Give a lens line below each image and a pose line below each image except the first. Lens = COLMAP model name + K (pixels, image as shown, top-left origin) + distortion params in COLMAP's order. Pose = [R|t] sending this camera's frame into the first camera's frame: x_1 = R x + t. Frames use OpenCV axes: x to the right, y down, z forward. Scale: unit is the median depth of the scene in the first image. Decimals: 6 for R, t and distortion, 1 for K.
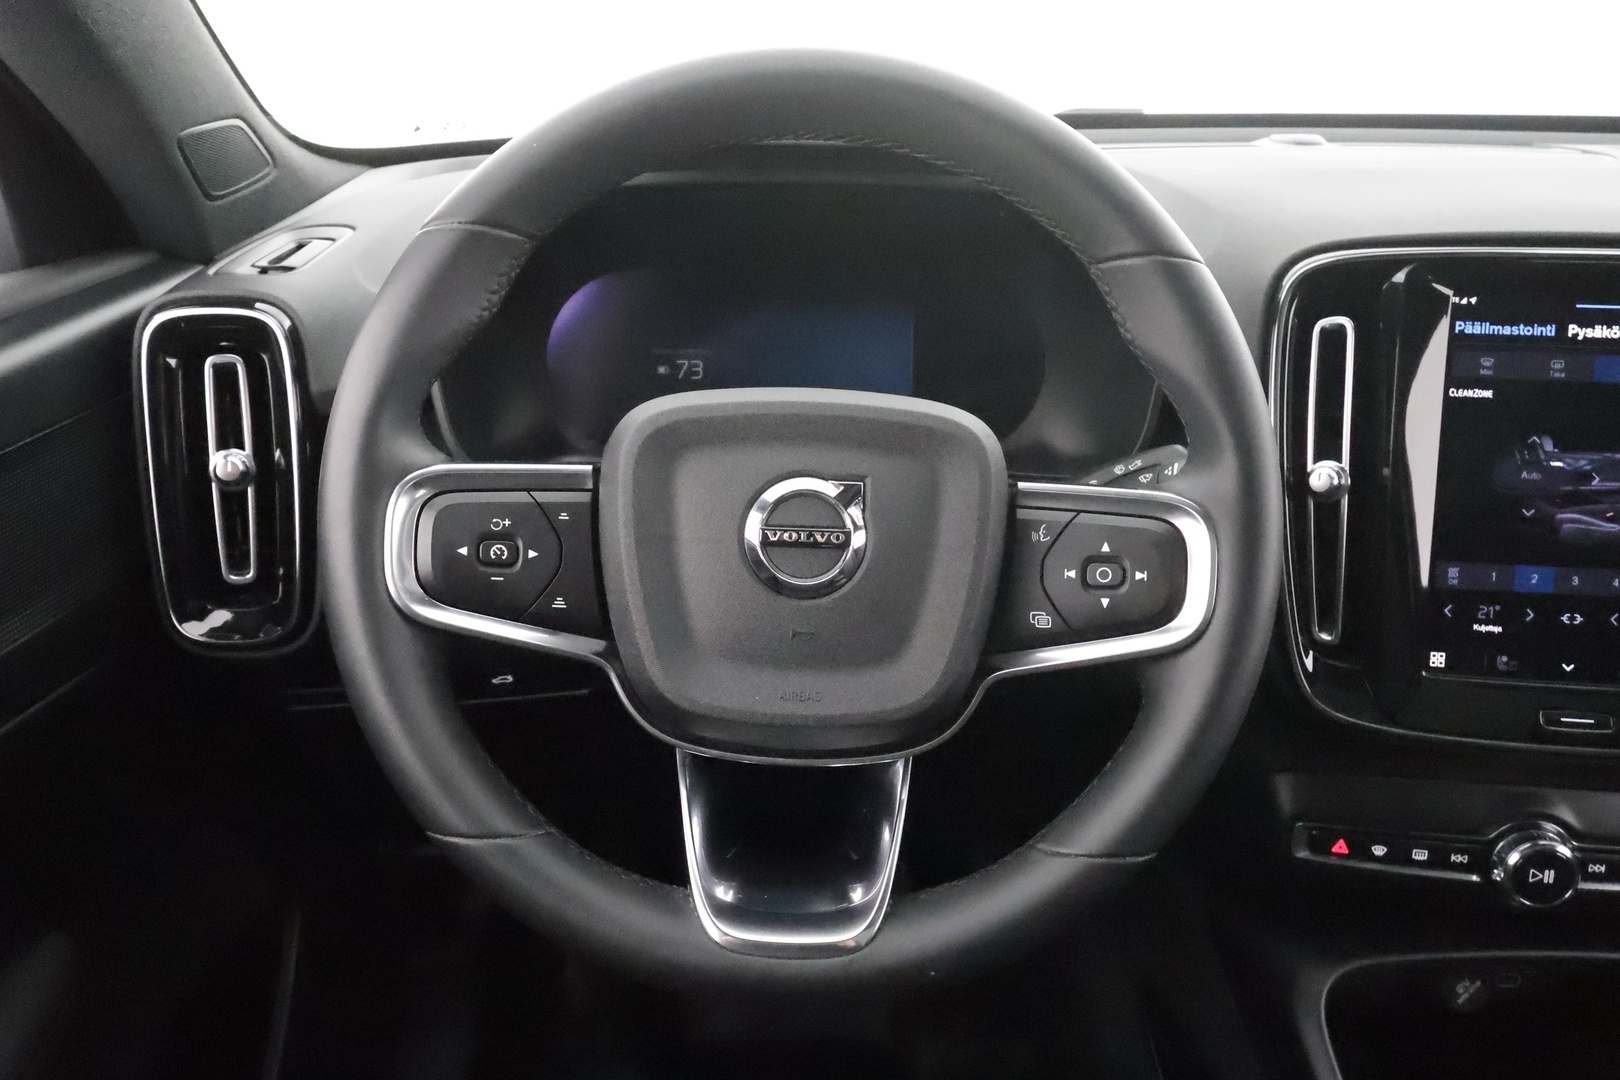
lens RADIAL K [[1177.2, 0, 810.8], [0, 1177.2, 538.7], [0, 0, 1]] dist [-0.007841, -0.003530]
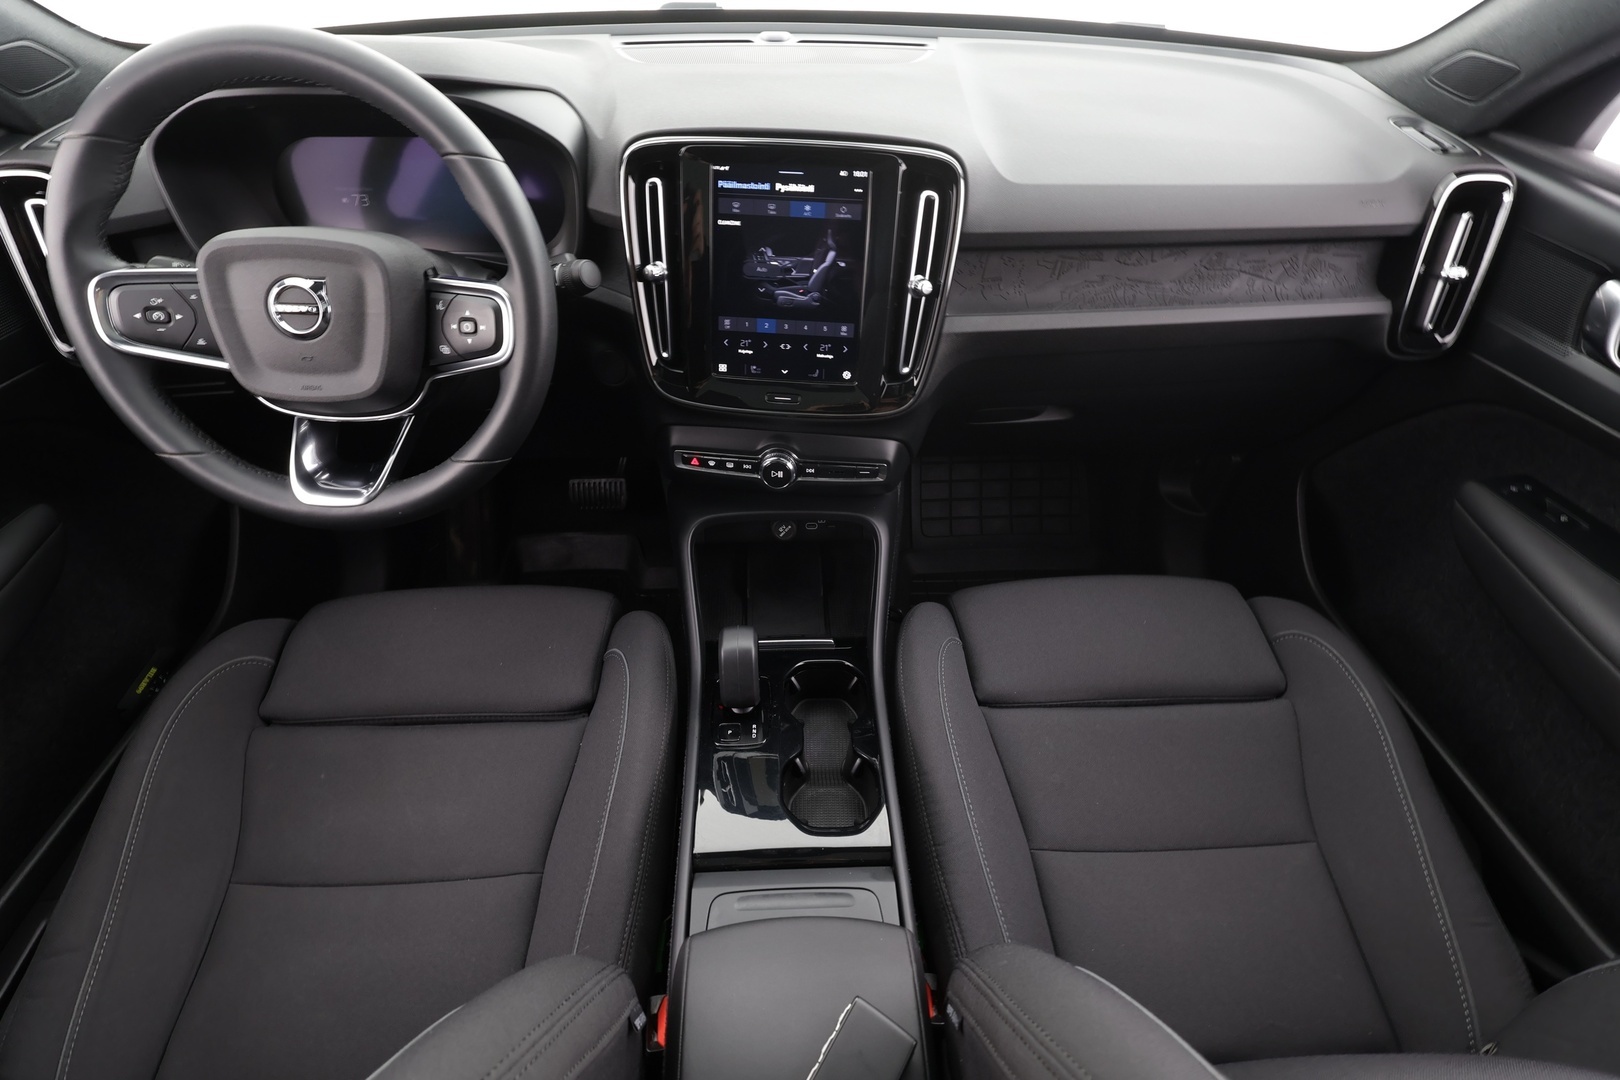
lens RADIAL K [[754.8, 0, 809.6], [0, 754.8, 543.1], [0, 0, 1]] dist [-0.003896, -0.000786]
pose [[0.999371, -0.011074, 0.033679, 0.647790], [-0.000621, 0.944350, 0.328943, -0.037336], [-0.035447, -0.328757, 0.943749, -0.309881]]
